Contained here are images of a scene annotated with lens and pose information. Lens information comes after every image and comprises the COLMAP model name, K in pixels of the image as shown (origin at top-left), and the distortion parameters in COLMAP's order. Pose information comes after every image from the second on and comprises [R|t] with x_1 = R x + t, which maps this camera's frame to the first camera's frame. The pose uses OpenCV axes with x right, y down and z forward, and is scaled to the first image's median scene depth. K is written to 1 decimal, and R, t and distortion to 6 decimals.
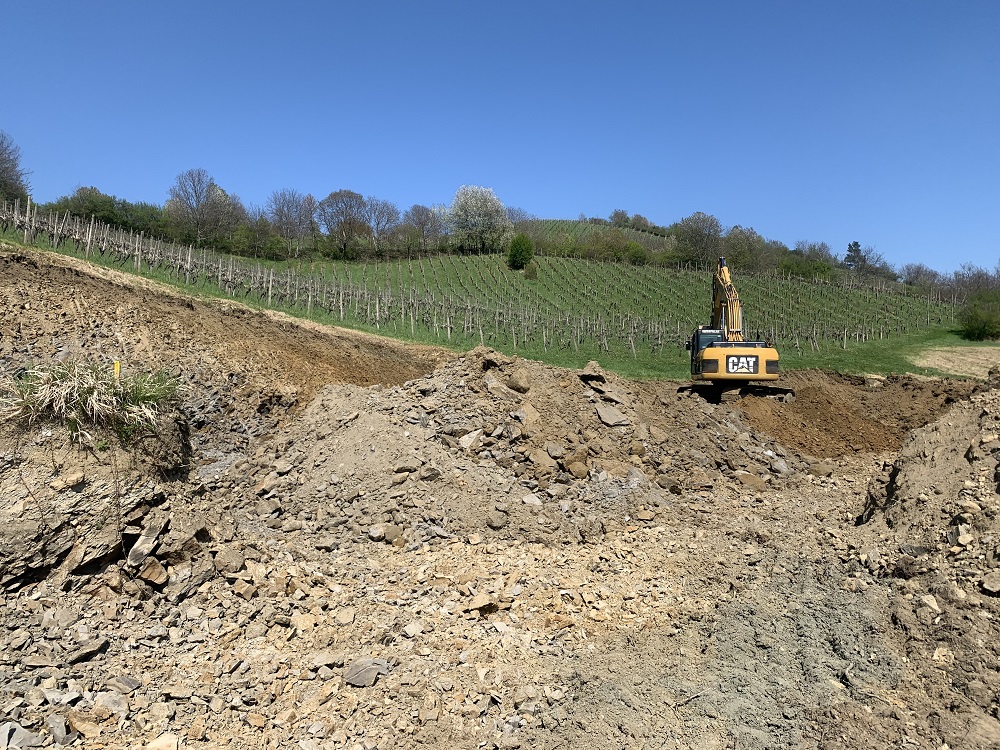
lens RADIAL K [[760.0, 0, 500.0], [0, 760.0, 375.0], [0, 0, 1]] dist [0.065377, -0.074177]
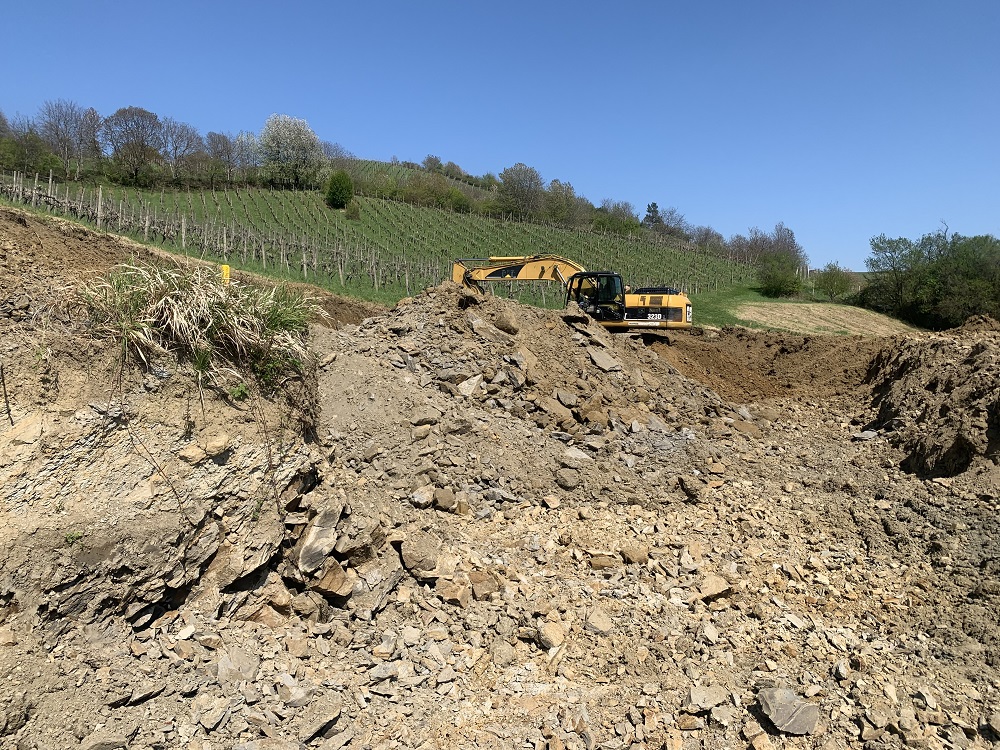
lens RADIAL K [[757.3, 0, 500.0], [0, 757.3, 375.0], [0, 0, 1]] dist [0.078542, -0.136278]
pose [[0.966232, 0.003186, 0.257655, -0.228924], [-0.020666, 0.997661, 0.065162, 0.014787], [-0.256845, -0.068286, 0.964037, 0.156264]]
